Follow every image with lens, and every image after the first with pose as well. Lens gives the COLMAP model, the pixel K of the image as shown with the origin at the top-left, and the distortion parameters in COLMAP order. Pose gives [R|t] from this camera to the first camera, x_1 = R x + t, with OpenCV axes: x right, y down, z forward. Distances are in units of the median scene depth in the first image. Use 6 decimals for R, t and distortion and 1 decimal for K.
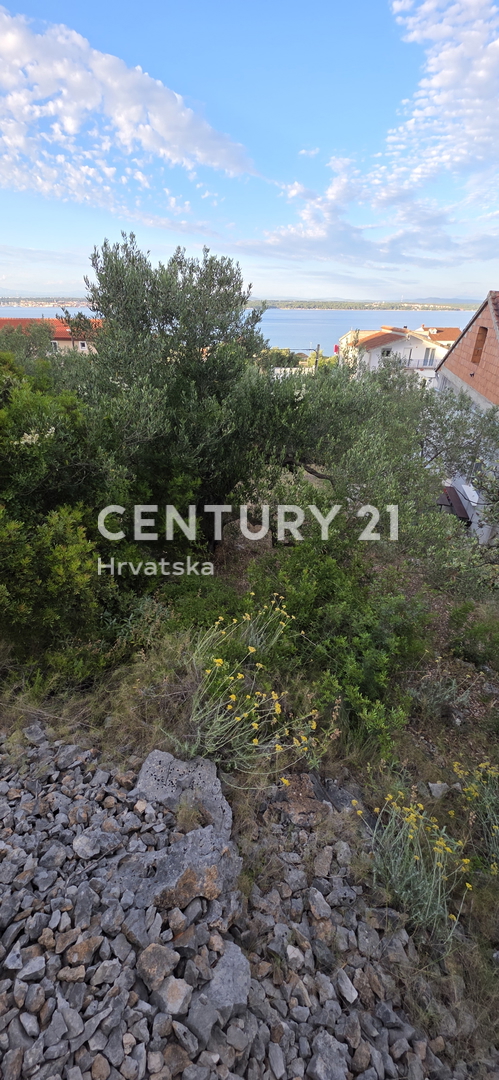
lens RADIAL K [[442.2, 0, 248.4], [0, 442.2, 537.9], [0, 0, 1]] dist [-0.000520, -0.005450]
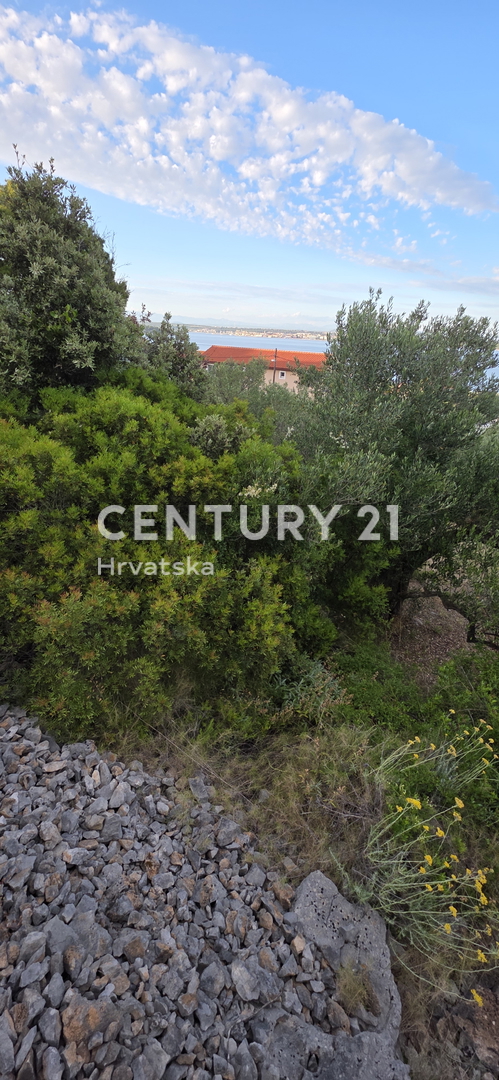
lens RADIAL K [[442.2, 0, 231.6], [0, 442.2, 529.0], [0, 0, 1]] dist [-0.000520, -0.005450]
pose [[0.908222, 0.202203, -0.366396, -0.088518], [-0.227500, 0.973411, -0.026731, -0.061774], [0.351249, 0.107633, 0.930075, 0.018037]]
